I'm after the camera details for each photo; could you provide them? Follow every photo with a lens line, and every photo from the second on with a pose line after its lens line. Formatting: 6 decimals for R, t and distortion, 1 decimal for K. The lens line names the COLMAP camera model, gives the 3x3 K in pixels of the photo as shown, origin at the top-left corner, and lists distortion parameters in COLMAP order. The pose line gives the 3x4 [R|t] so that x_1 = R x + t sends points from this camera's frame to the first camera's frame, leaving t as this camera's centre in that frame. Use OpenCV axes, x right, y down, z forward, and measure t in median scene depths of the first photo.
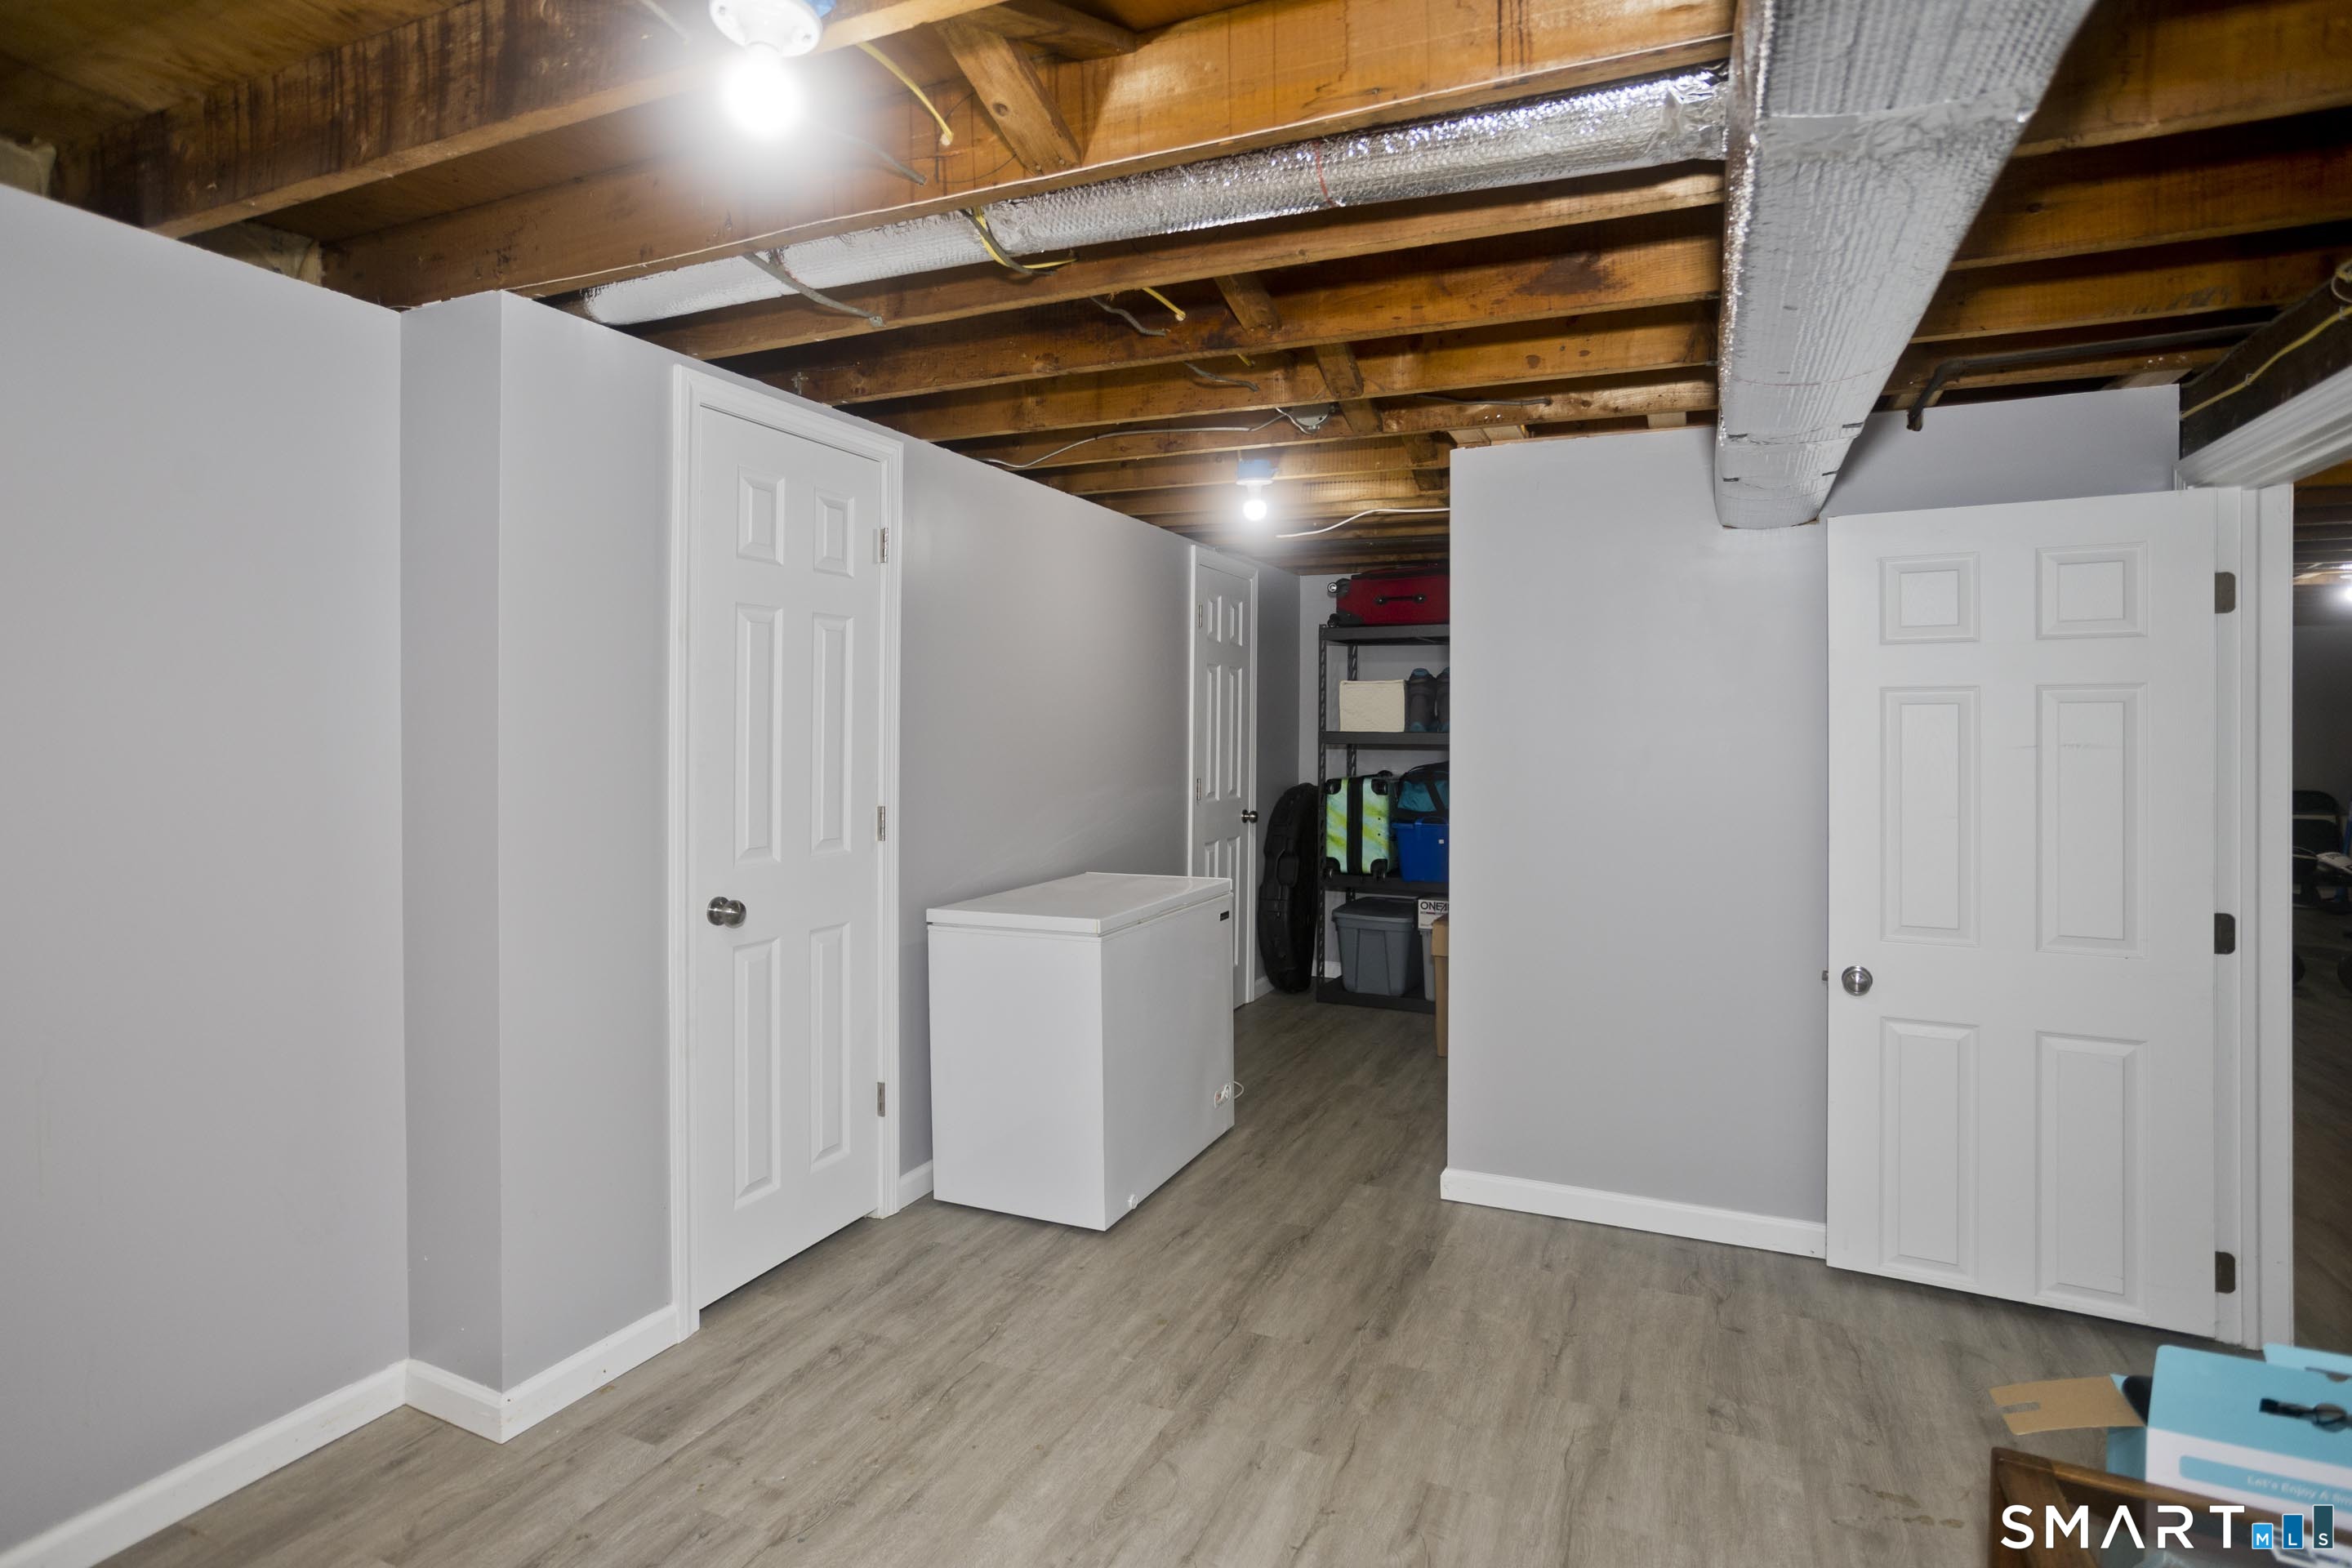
lens RADIAL K [[1180.2, 0, 1169.7], [0, 1180.2, 718.1], [0, 0, 1]] dist [-0.045631, 0.028566]
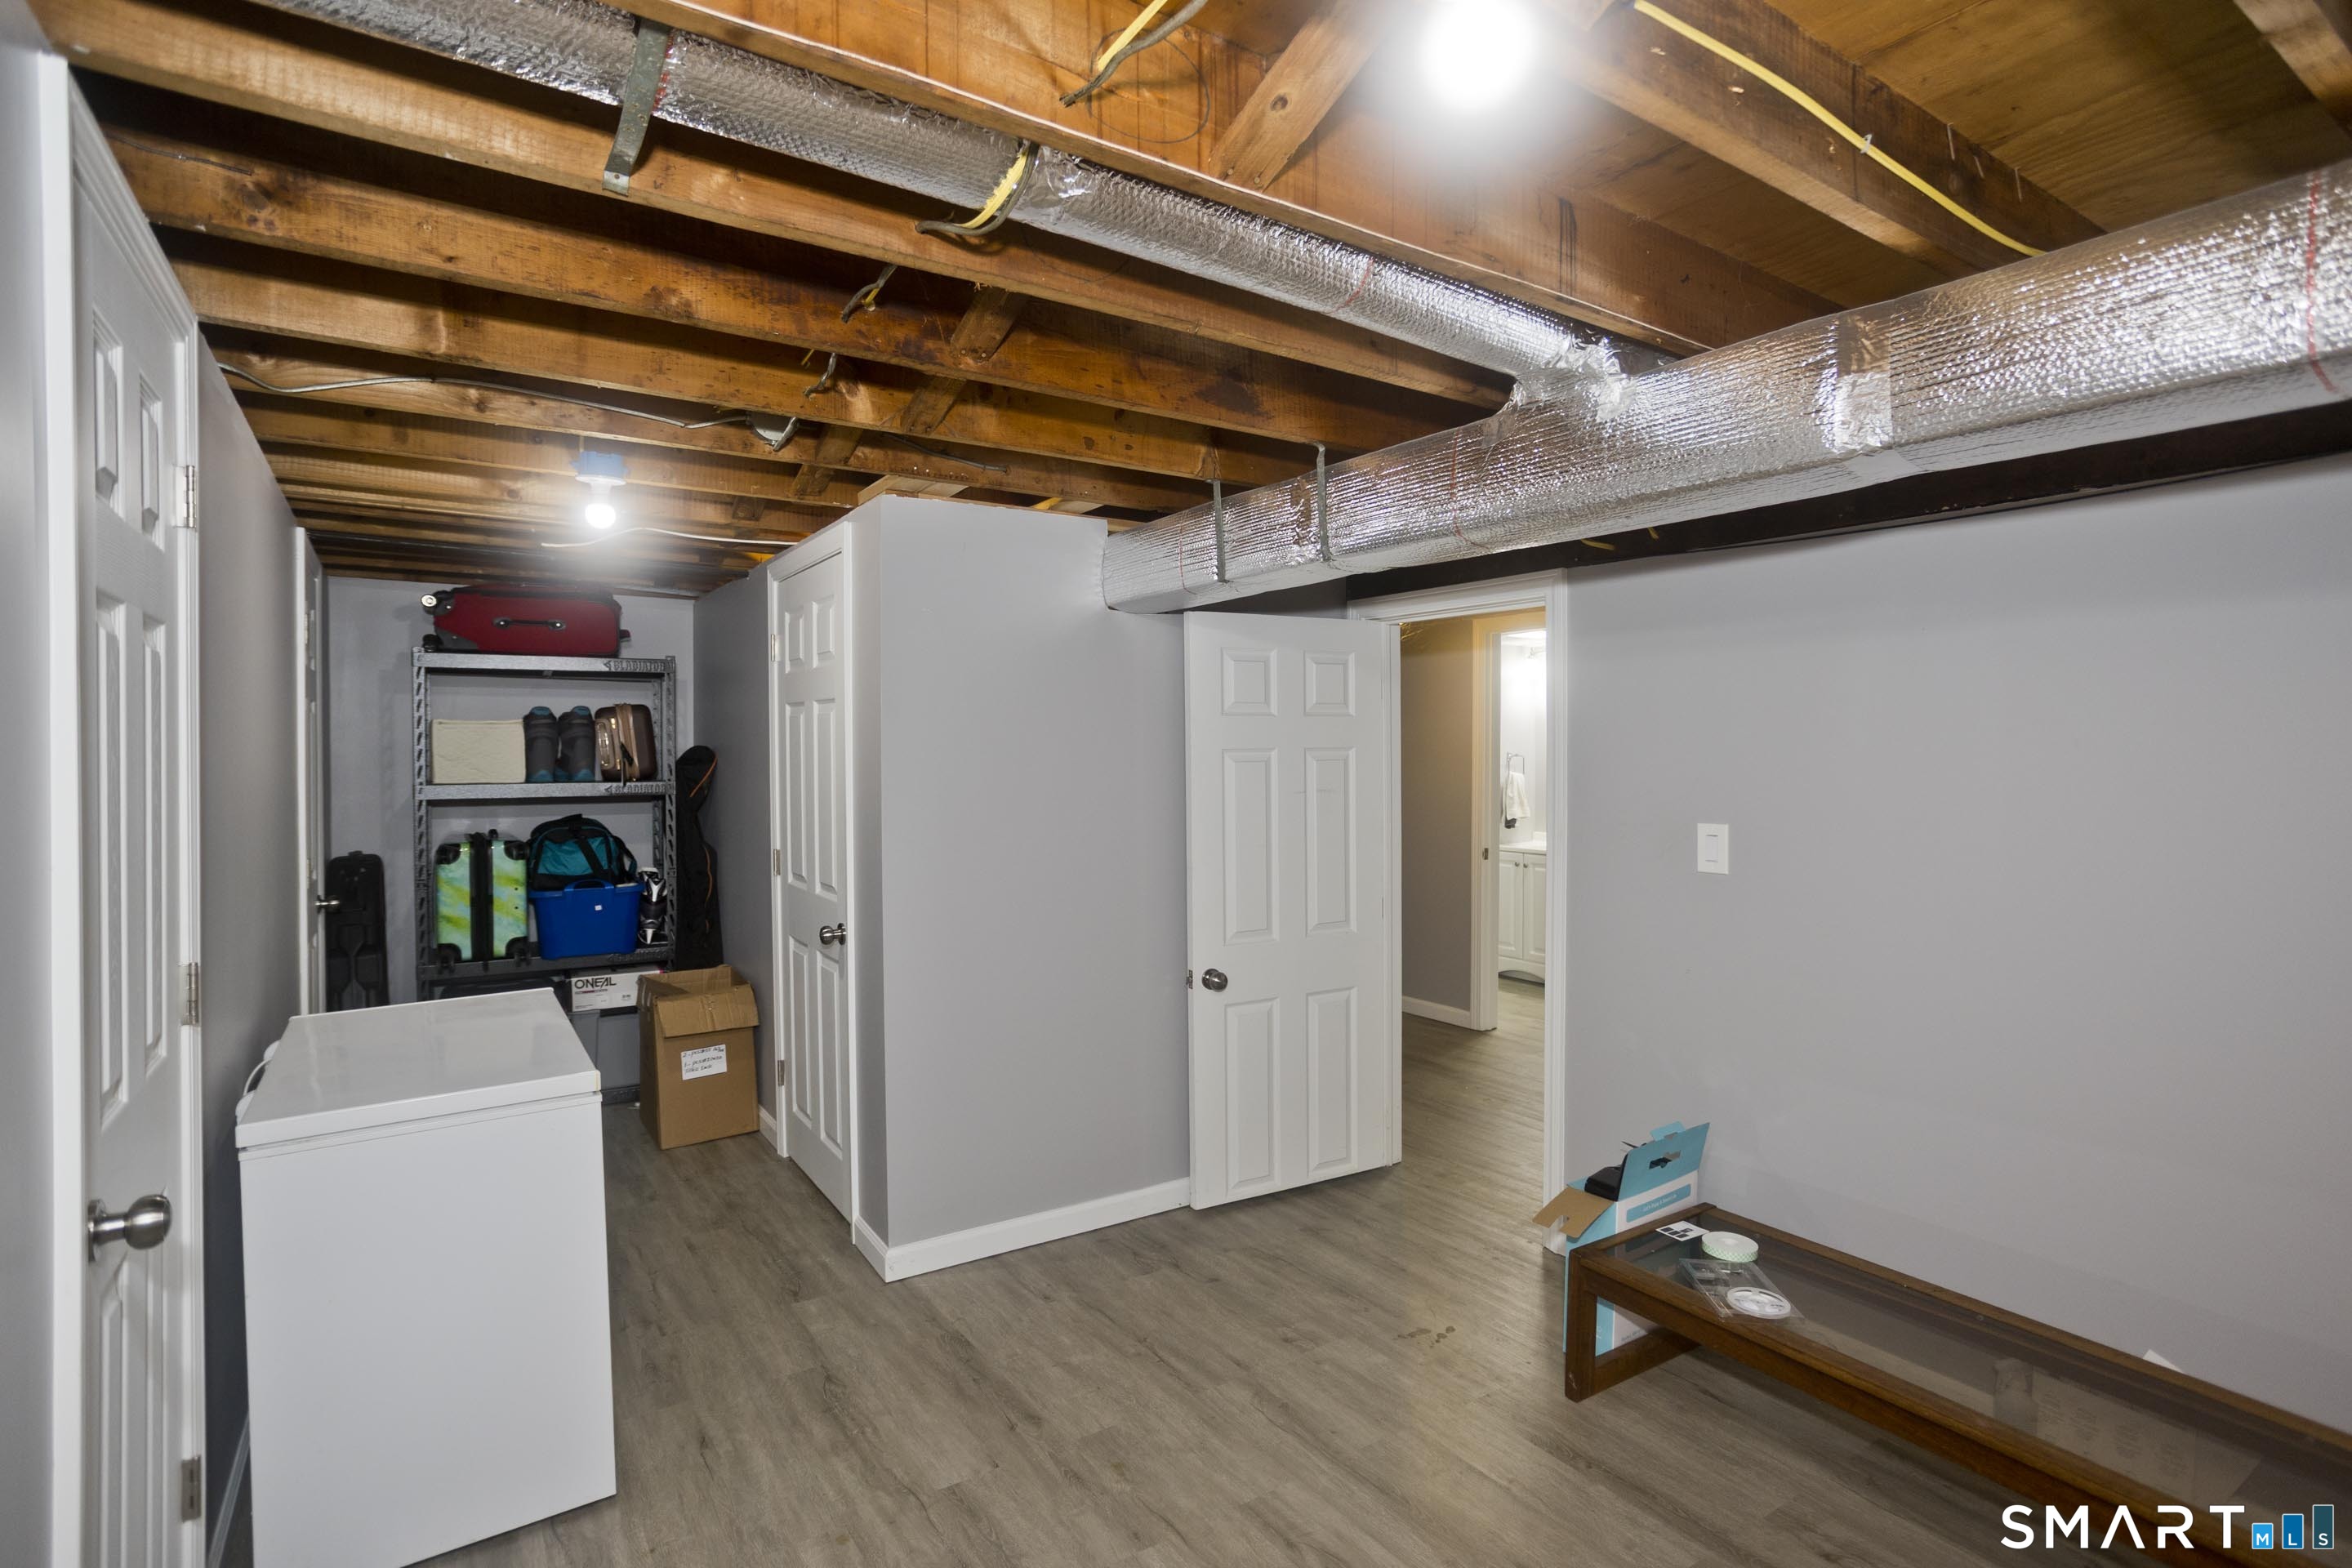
lens RADIAL K [[1169.9, 0, 1184.3], [0, 1169.9, 744.0], [0, 0, 1]] dist [-0.048925, 0.028460]
pose [[0.537908, -0.000387, 0.843003, -0.474185], [0.000558, 1.000000, 0.000103, -0.029279], [-0.843003, 0.000415, 0.537909, 0.321276]]
